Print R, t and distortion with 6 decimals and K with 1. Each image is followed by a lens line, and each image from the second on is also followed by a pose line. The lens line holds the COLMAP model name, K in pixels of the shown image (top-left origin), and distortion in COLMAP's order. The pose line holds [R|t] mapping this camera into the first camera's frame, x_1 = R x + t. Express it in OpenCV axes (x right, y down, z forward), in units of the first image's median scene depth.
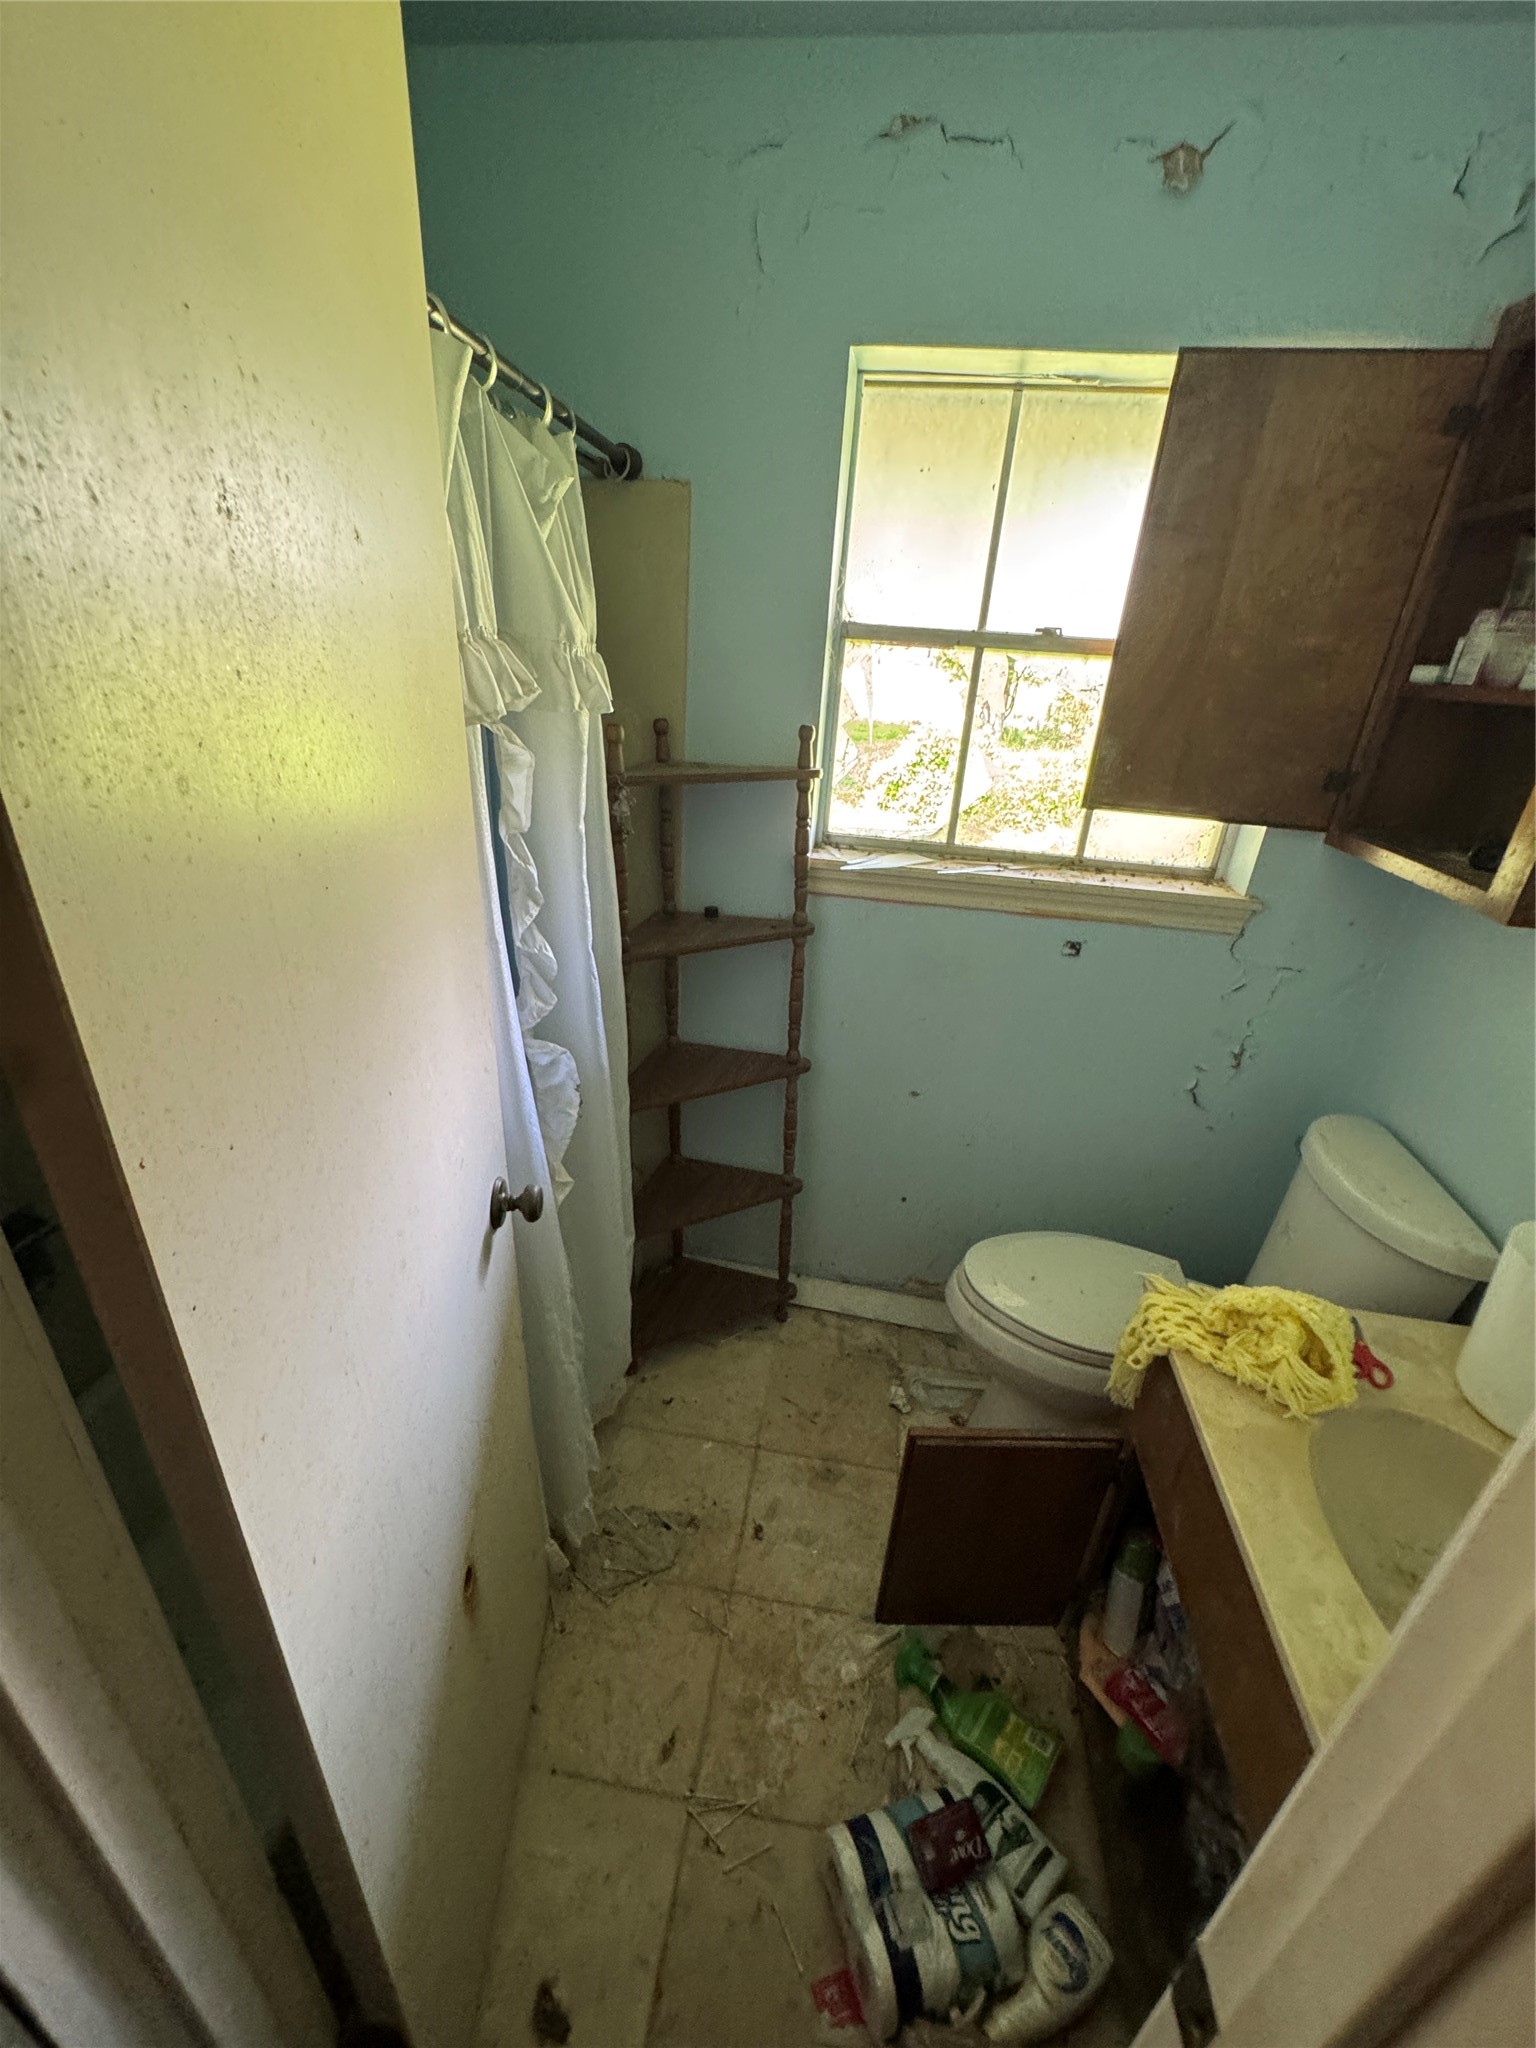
lens RADIAL K [[817.3, 0, 769.8], [0, 817.3, 1018.7], [0, 0, 1]] dist [0.000303, 0.000329]
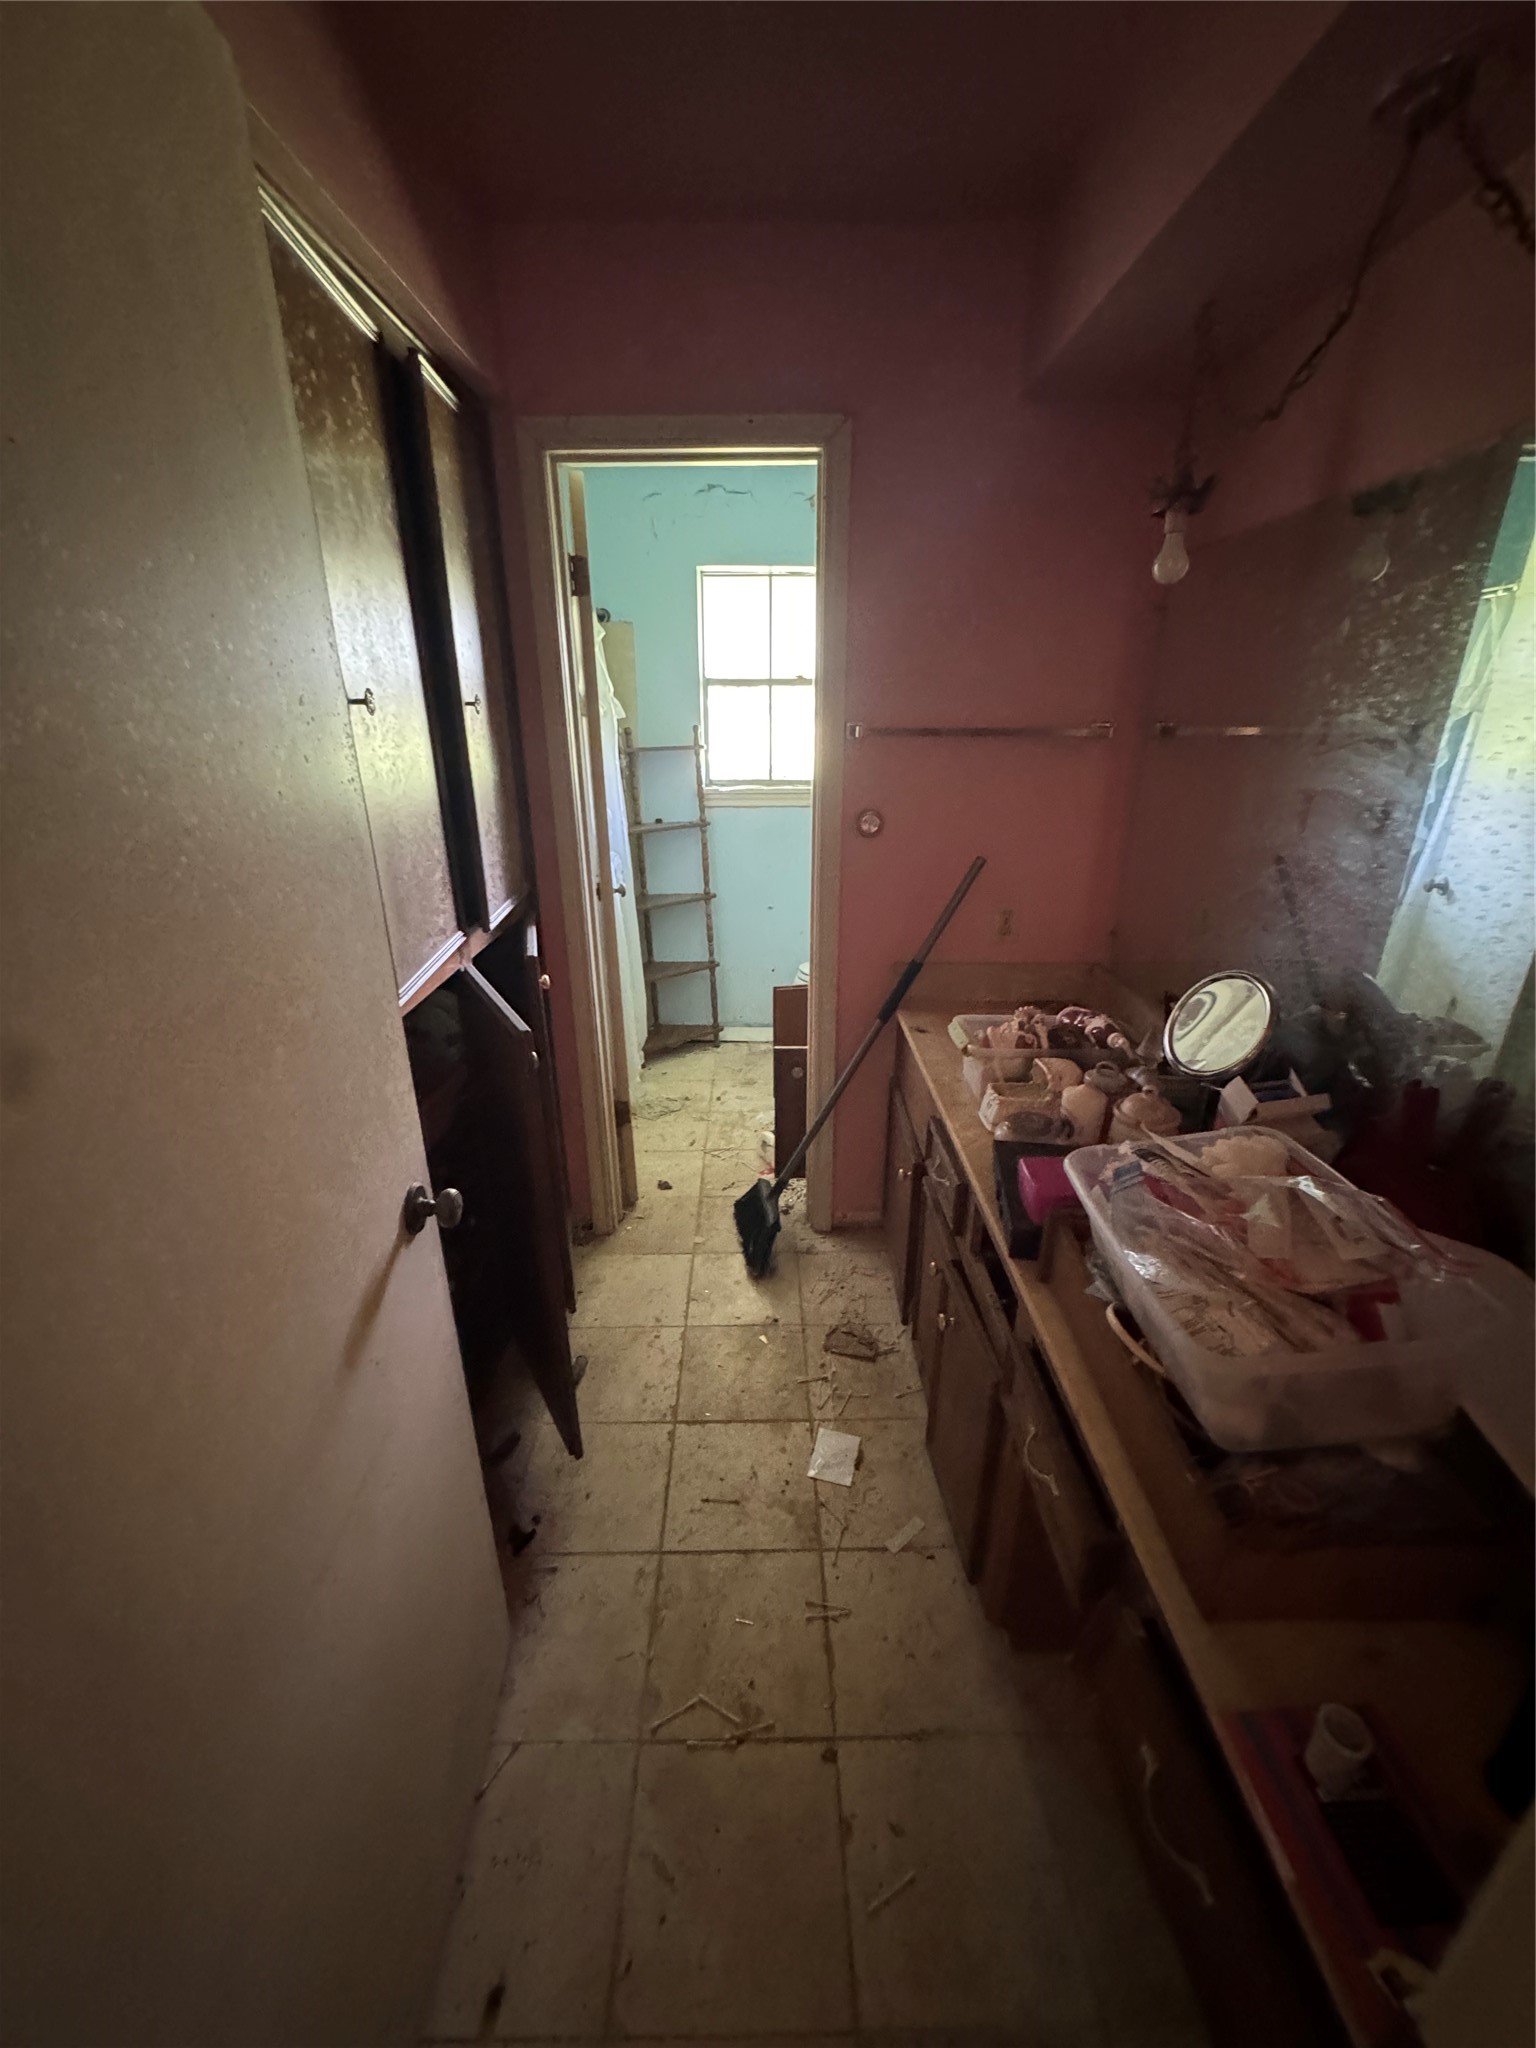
lens RADIAL K [[817.3, 0, 765.8], [0, 817.3, 1024.7], [0, 0, 1]] dist [0.000303, 0.000329]
pose [[0.984865, -0.116768, 0.128087, -0.131601], [0.123087, 0.991483, -0.042553, 0.502098], [-0.122027, 0.057674, 0.990850, -1.040141]]
